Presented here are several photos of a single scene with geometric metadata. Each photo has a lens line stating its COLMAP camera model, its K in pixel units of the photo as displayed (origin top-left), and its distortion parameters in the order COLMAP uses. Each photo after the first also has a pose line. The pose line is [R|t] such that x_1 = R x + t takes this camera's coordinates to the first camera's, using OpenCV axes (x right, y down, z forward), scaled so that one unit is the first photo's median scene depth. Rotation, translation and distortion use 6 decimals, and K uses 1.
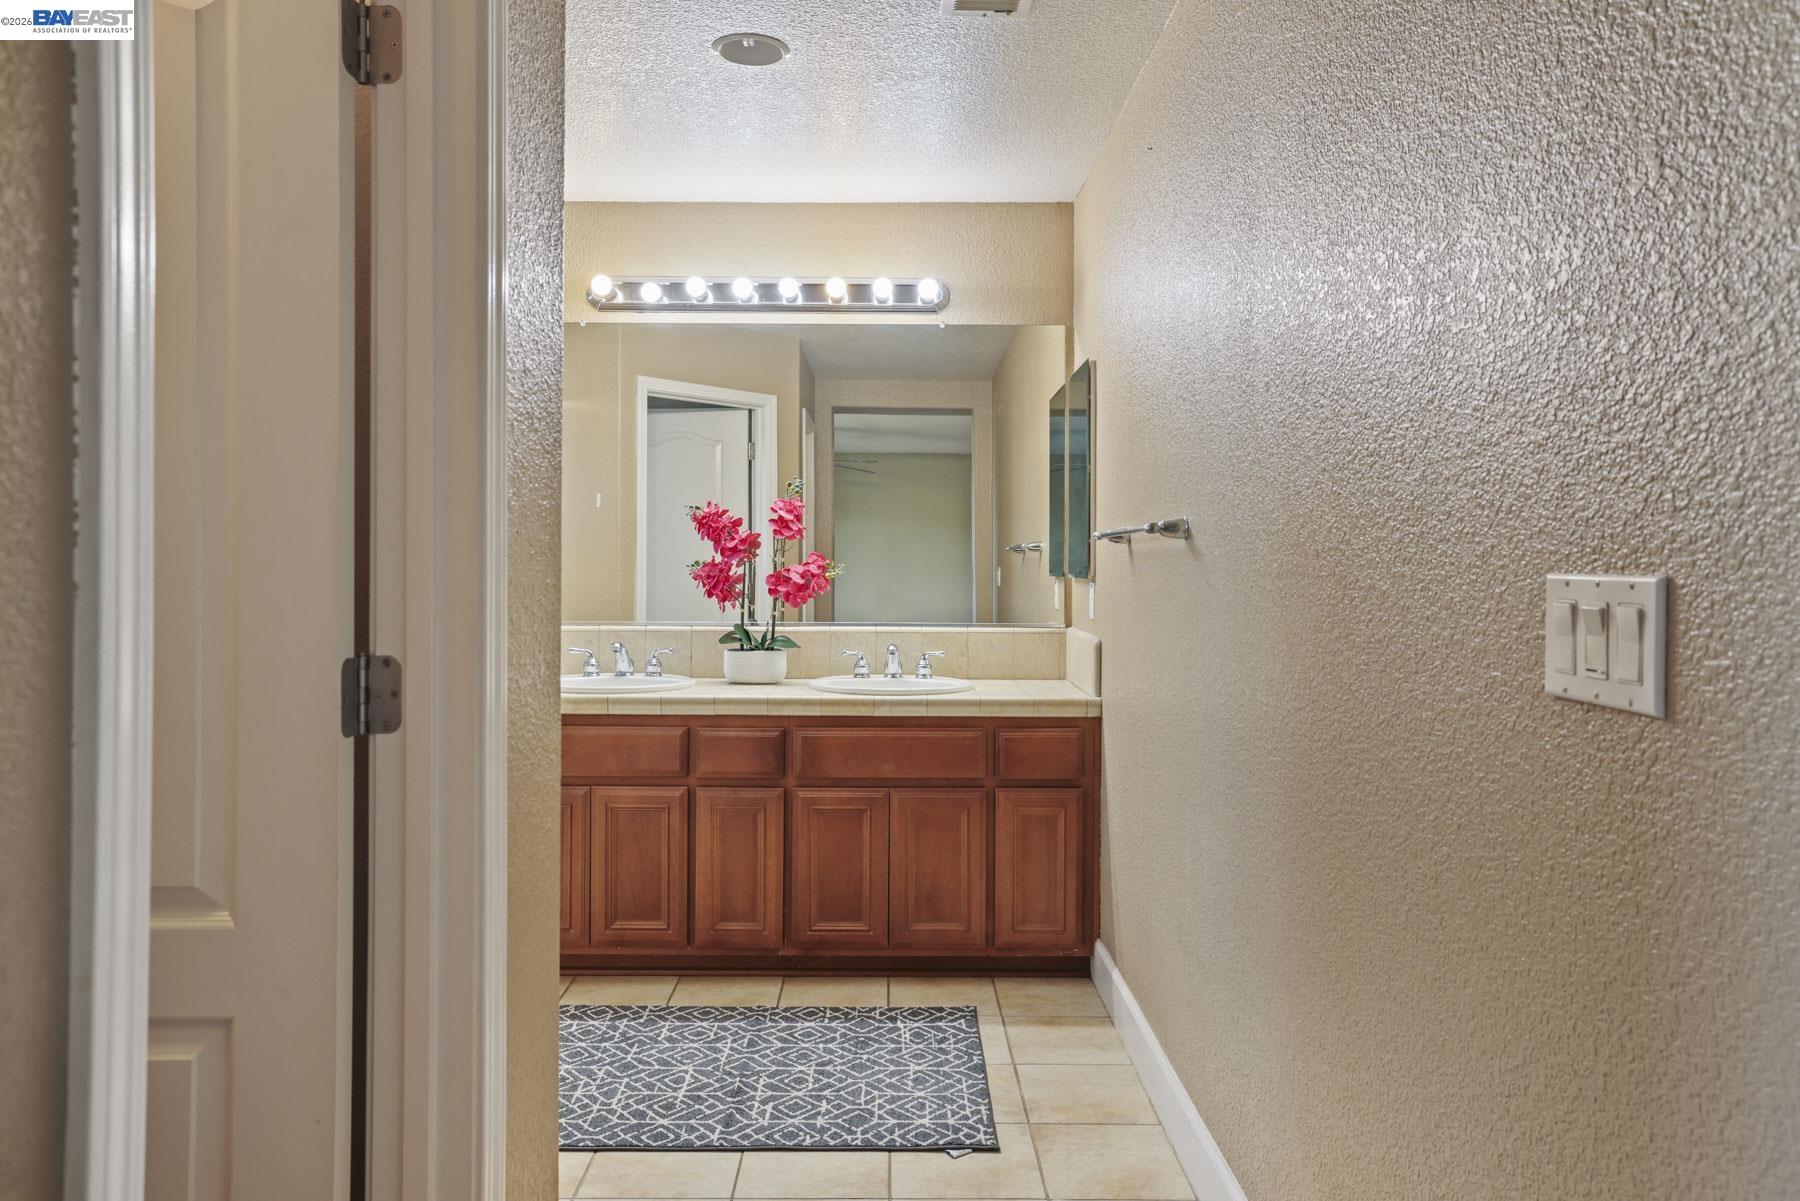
lens RADIAL K [[1251.0, 0, 901.3], [0, 1251.0, 590.8], [0, 0, 1]] dist [0.001038, 0.000053]
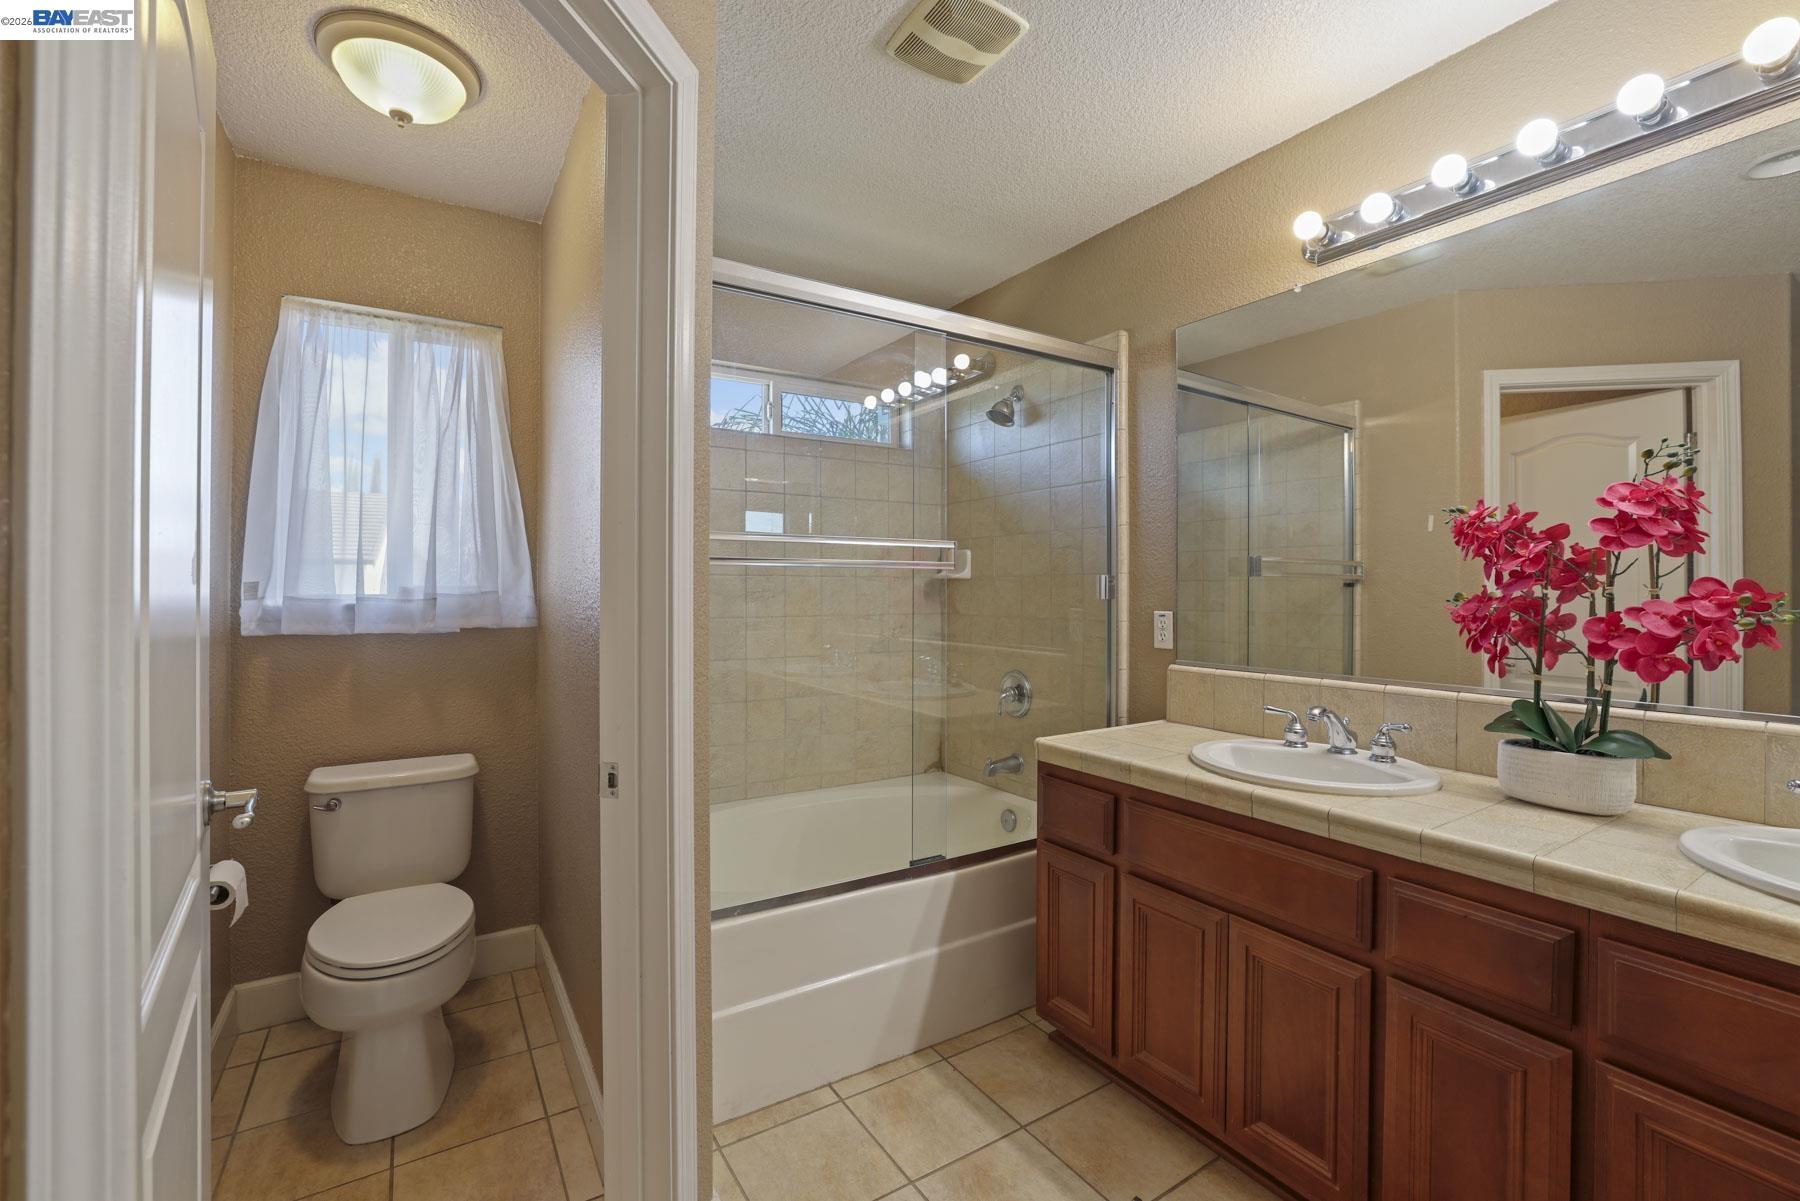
lens RADIAL K [[769.0, 0, 886.4], [0, 769.0, 599.6], [0, 0, 1]] dist [-0.016006, 0.000970]
pose [[0.527074, 0.002838, -0.849815, 0.015664], [-0.014750, 0.999874, -0.005810, -0.014606], [0.849692, 0.015597, 0.527049, 0.553054]]
